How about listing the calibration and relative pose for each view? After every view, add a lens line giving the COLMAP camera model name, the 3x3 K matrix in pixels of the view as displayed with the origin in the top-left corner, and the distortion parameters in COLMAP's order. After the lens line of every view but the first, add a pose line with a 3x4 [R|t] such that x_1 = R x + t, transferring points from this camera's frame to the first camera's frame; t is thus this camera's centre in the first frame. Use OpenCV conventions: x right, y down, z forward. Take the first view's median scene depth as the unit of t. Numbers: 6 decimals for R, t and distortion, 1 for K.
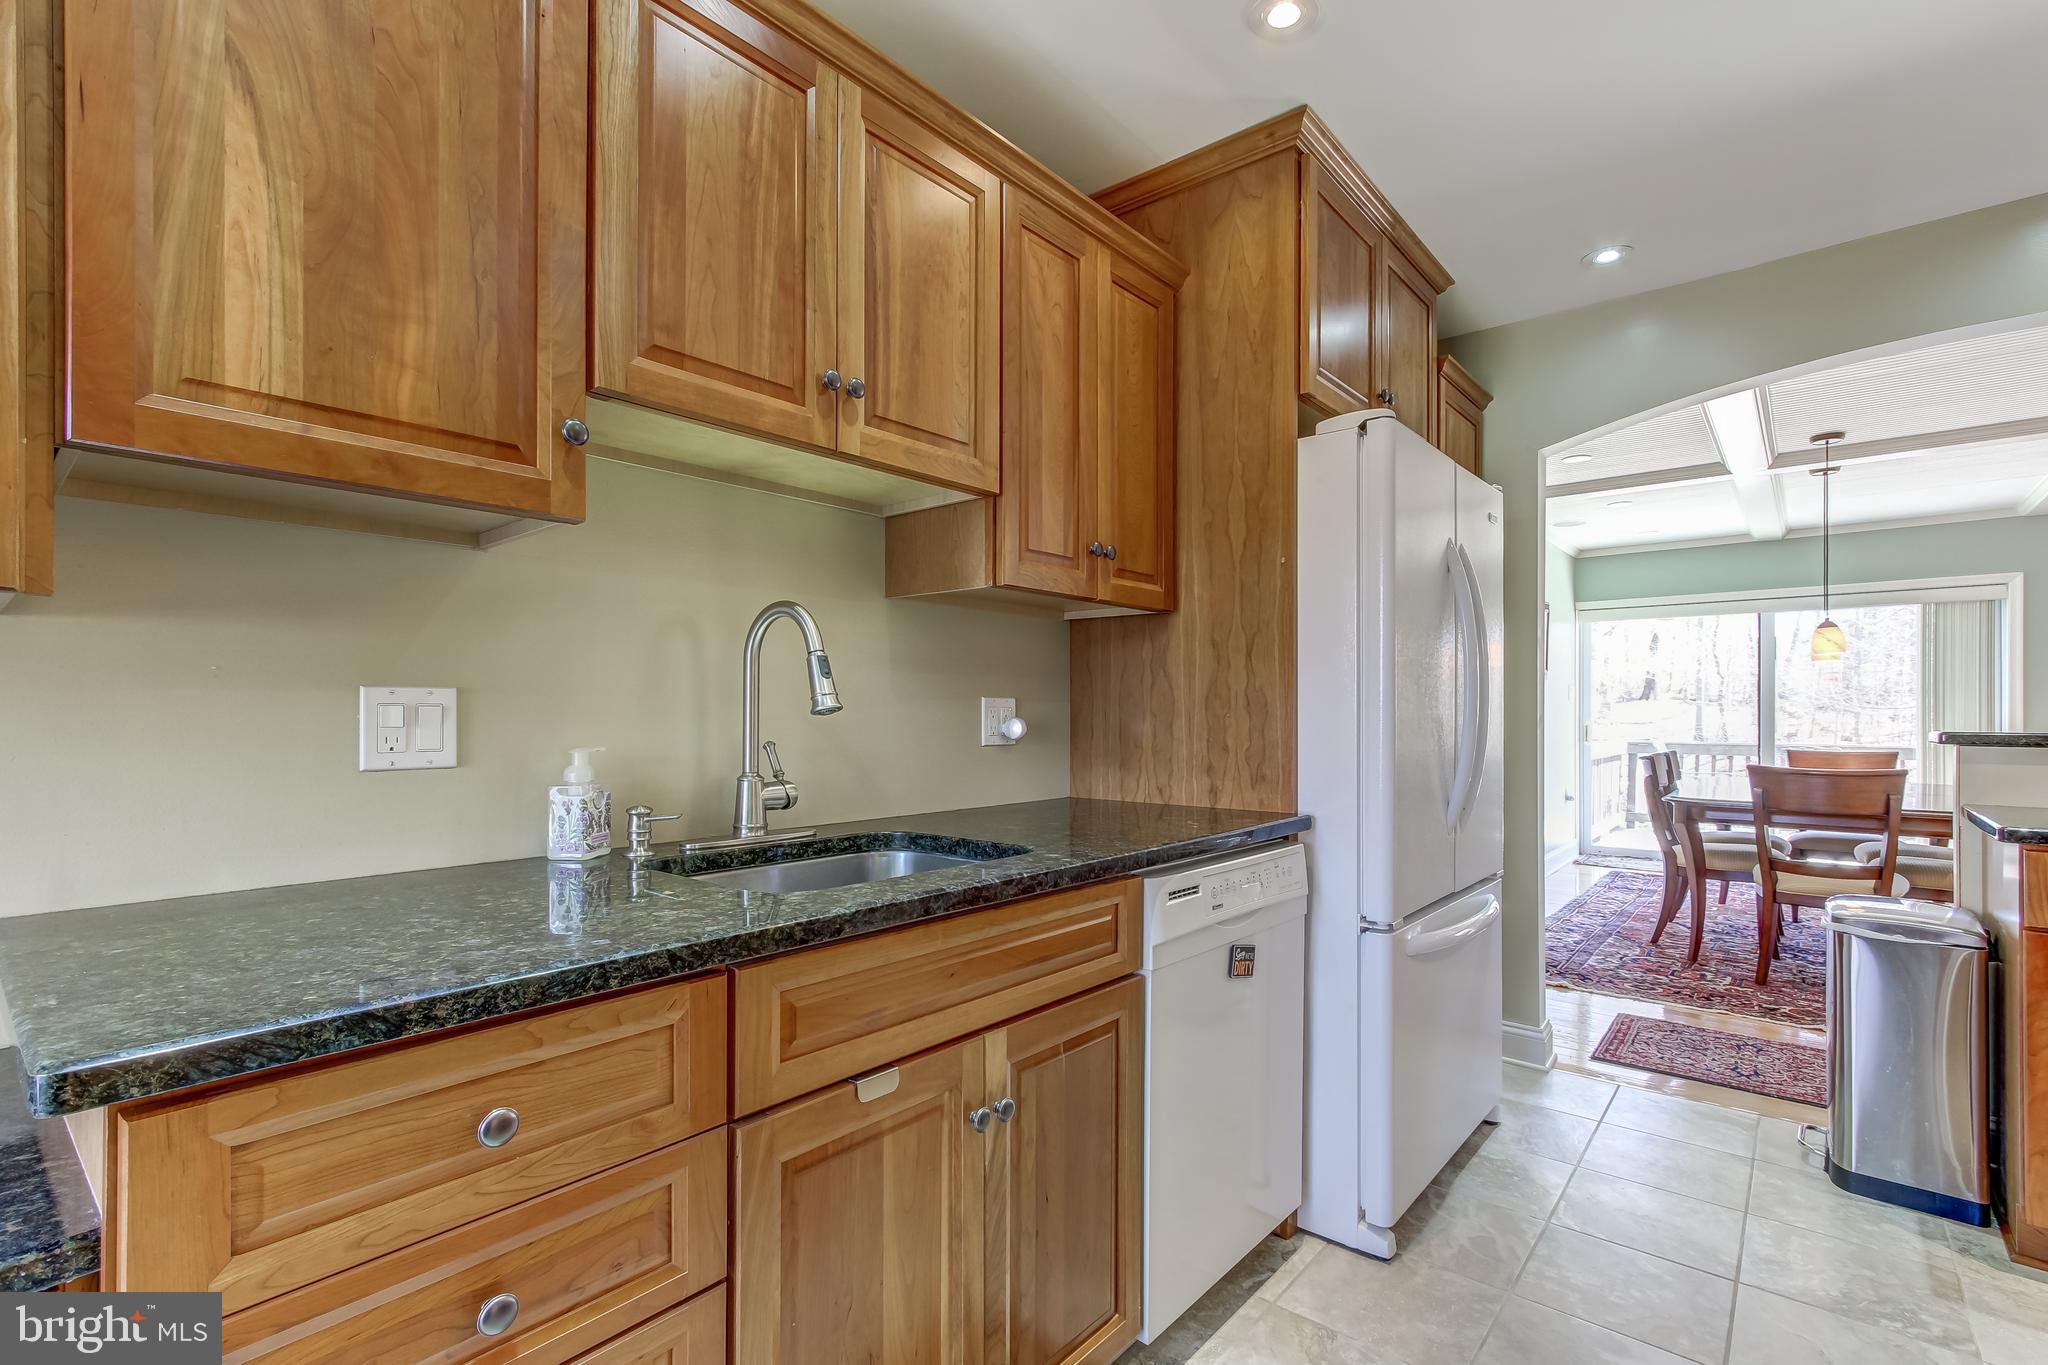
lens RADIAL K [[937.3, 0, 1022.1], [0, 937.3, 710.5], [0, 0, 1]] dist [-0.003851, 0.005508]
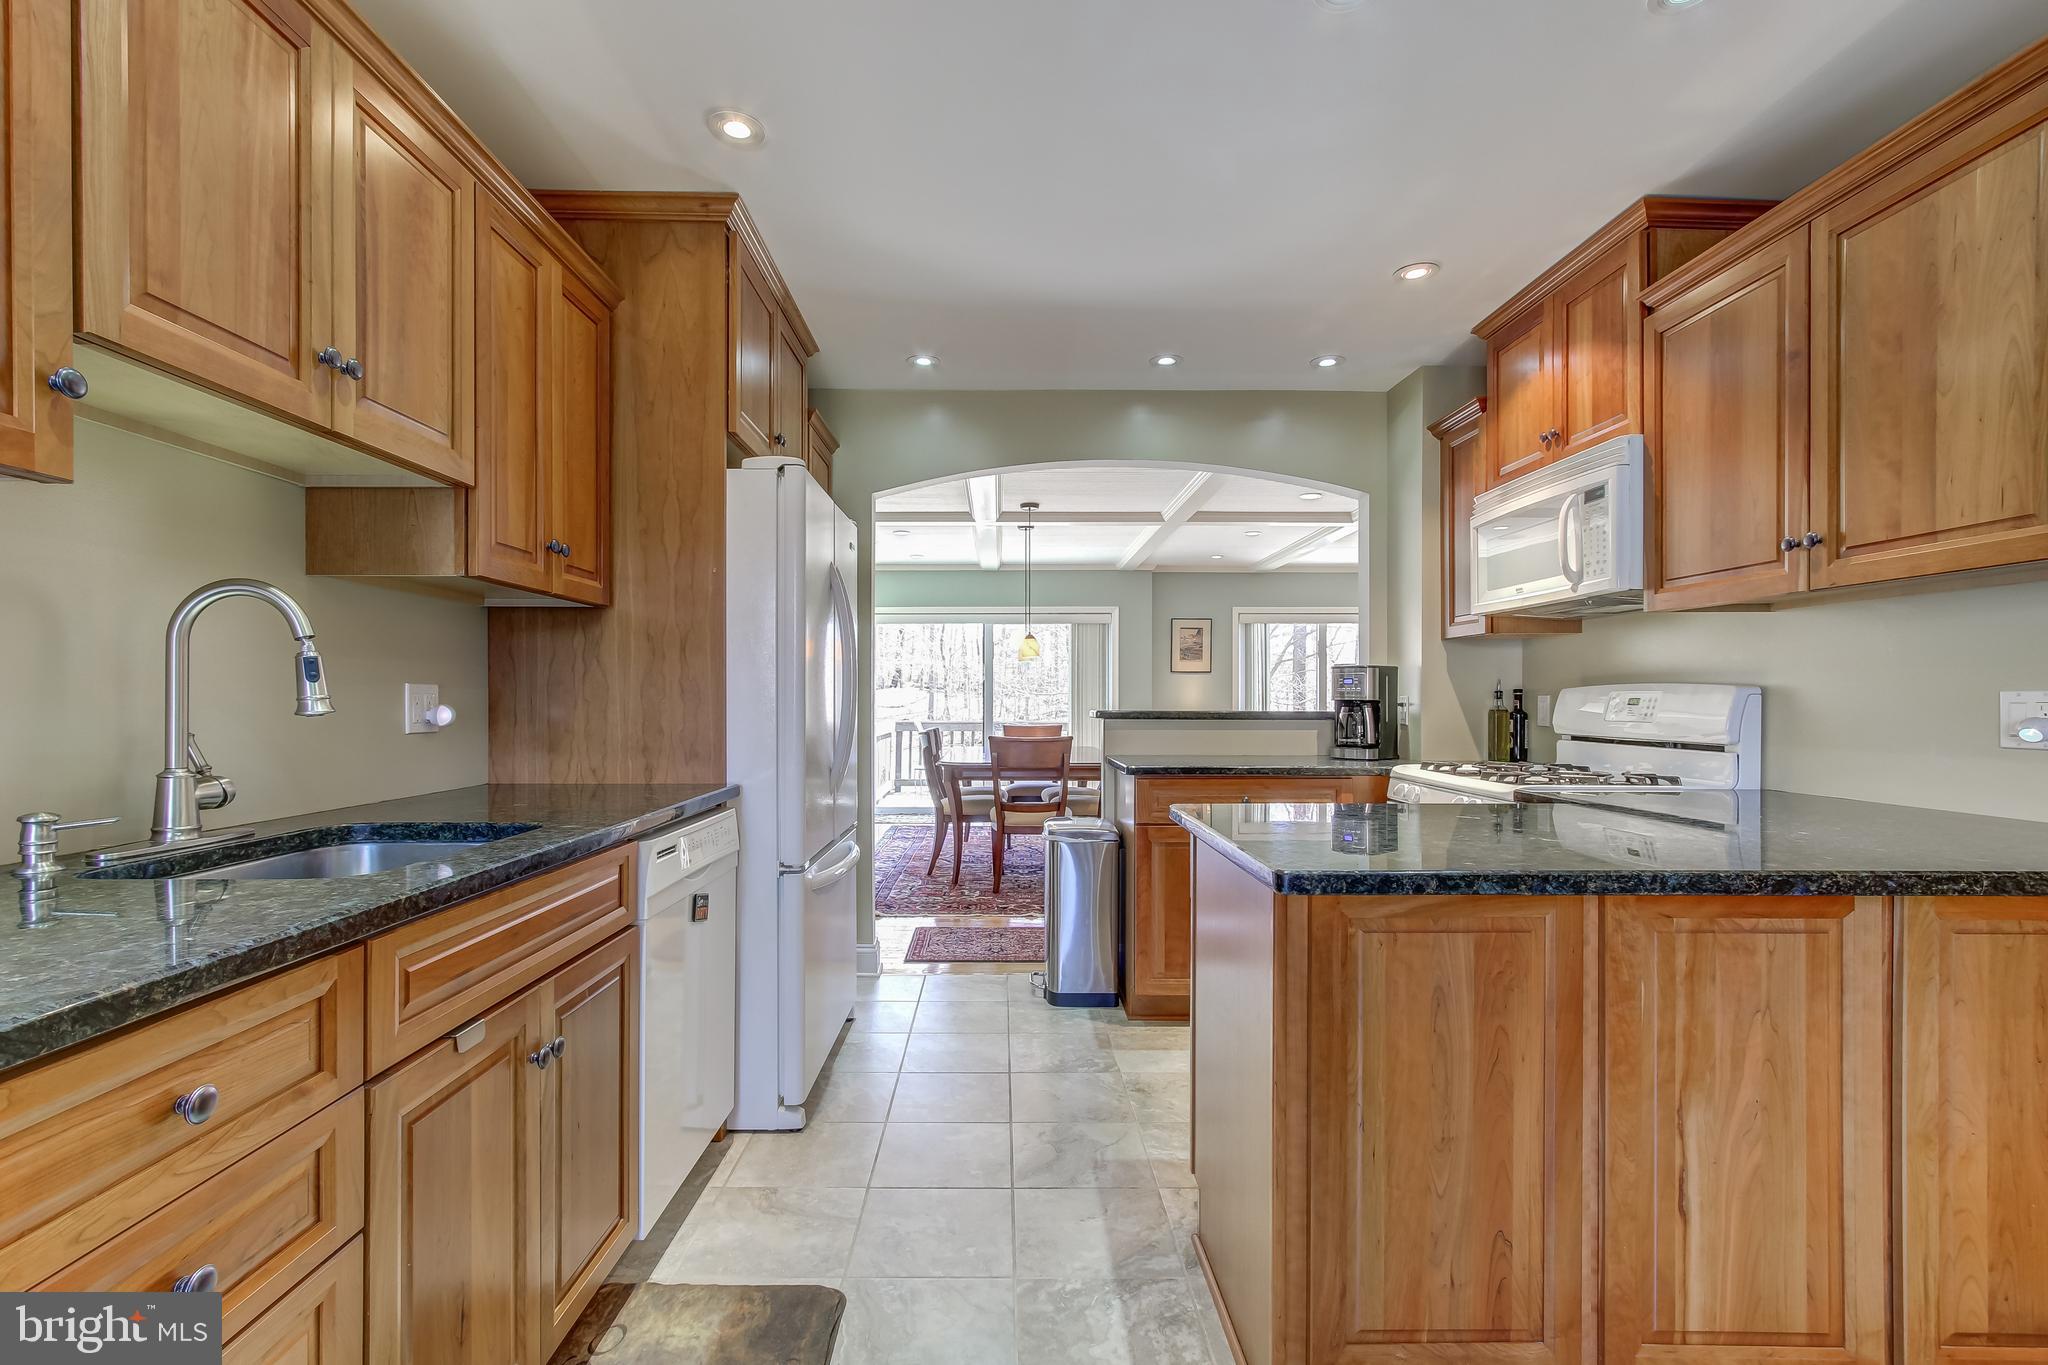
lens RADIAL K [[937.3, 0, 1002.3], [0, 937.3, 701.7], [0, 0, 1]] dist [-0.003603, 0.005262]
pose [[0.761738, -0.003039, 0.647878, -0.202683], [-0.000886, 0.999983, 0.005732, -0.001438], [-0.647884, -0.004940, 0.761723, -0.128720]]
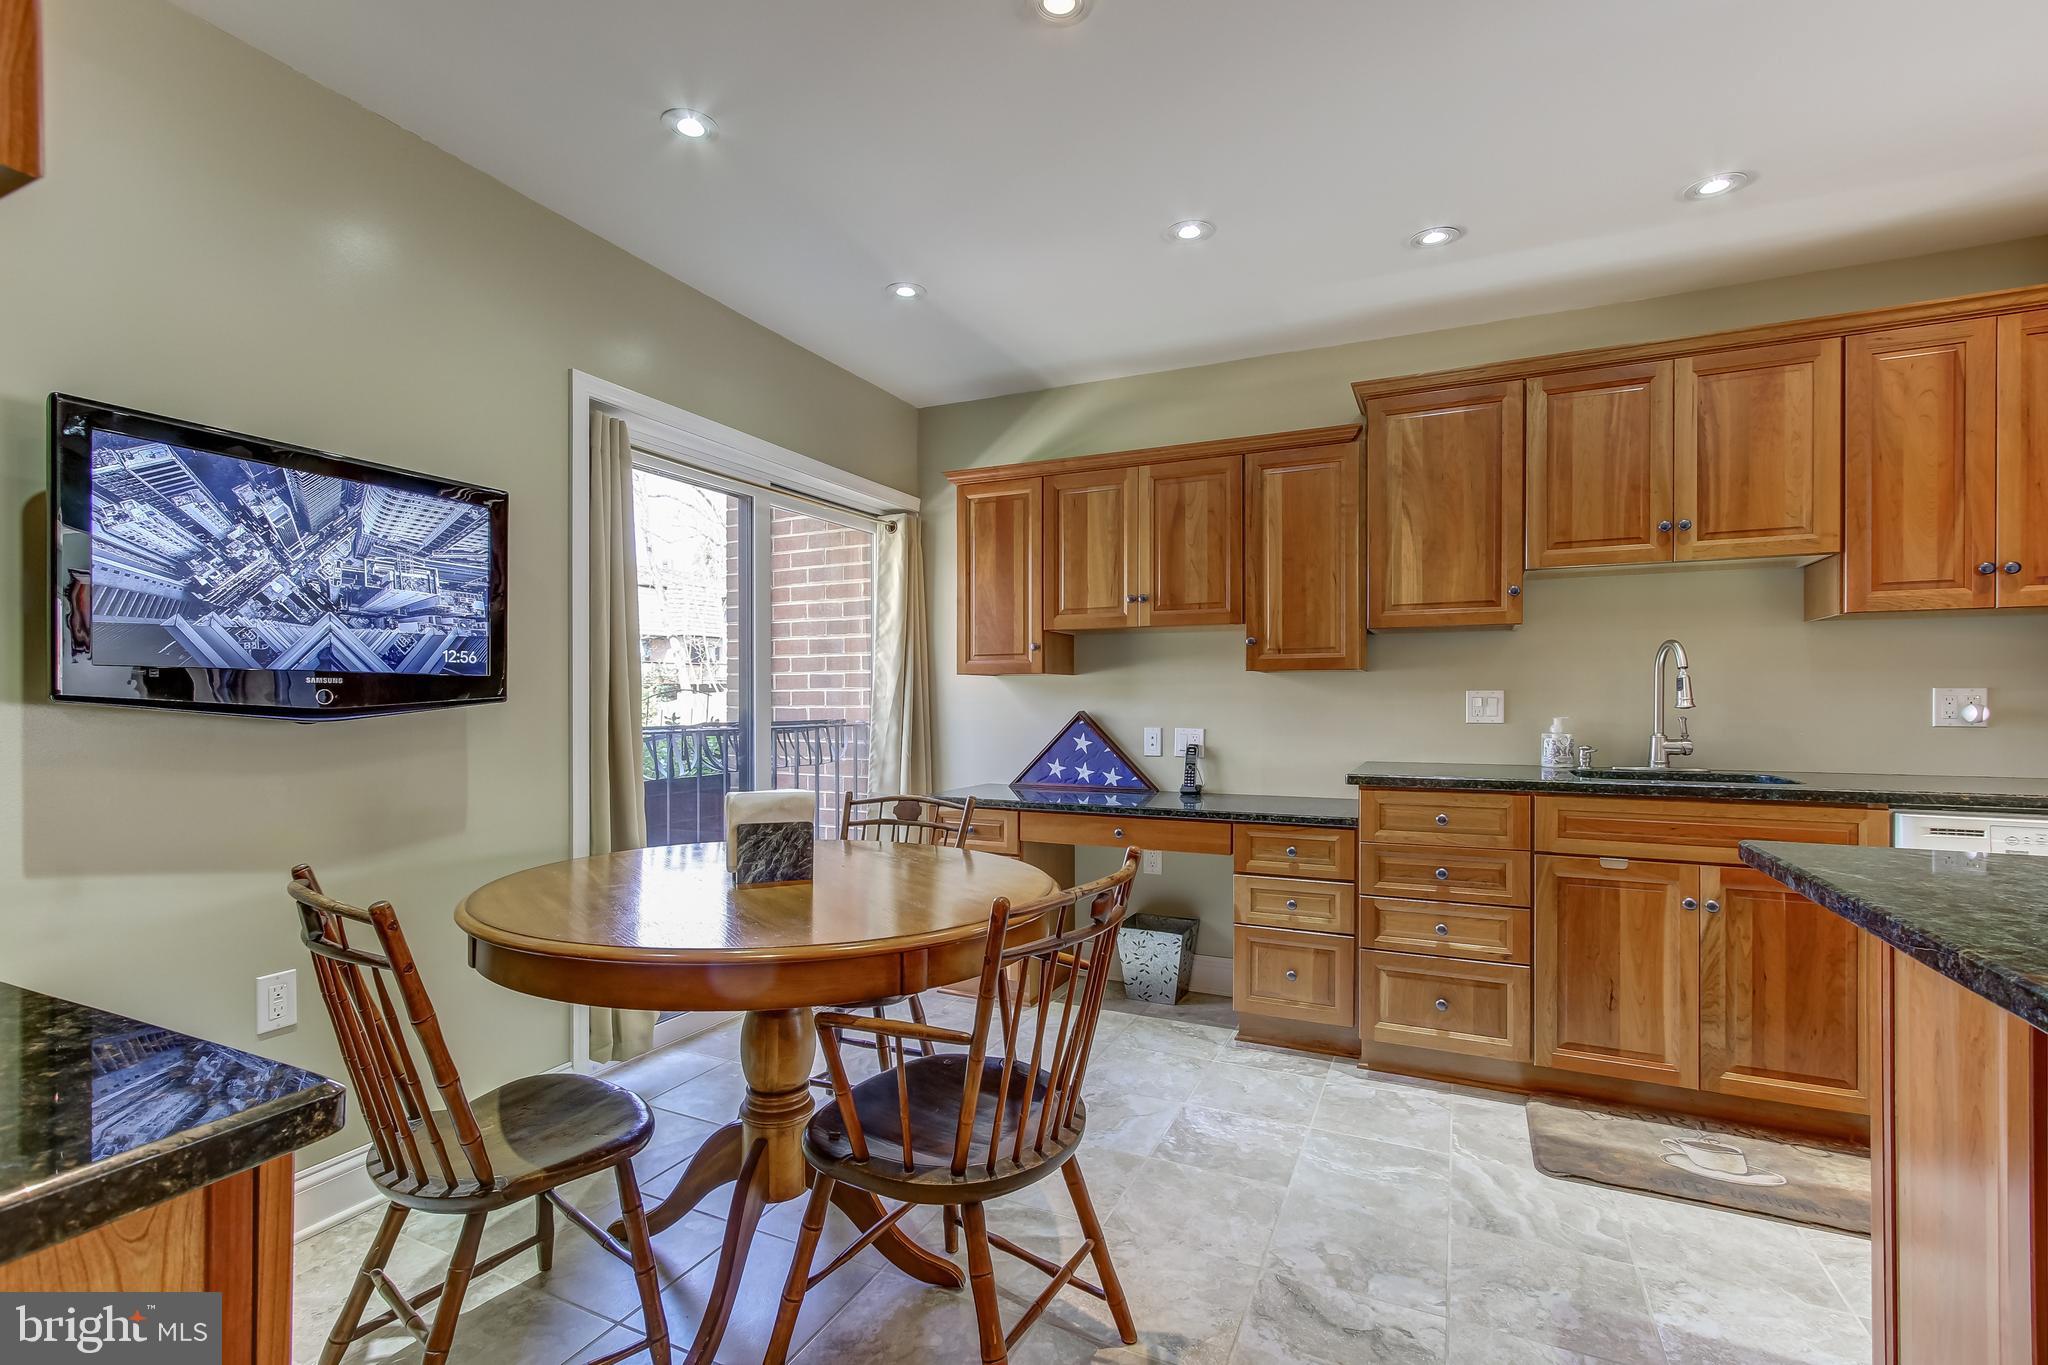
lens RADIAL K [[929.5, 0, 1017.1], [0, 929.5, 695.9], [0, 0, 1]] dist [-0.005882, 0.005477]
pose [[0.255866, -0.005933, -0.966694, 0.858420], [0.003782, 0.999980, -0.005136, -0.001444], [0.966705, -0.002342, 0.255883, -0.507922]]
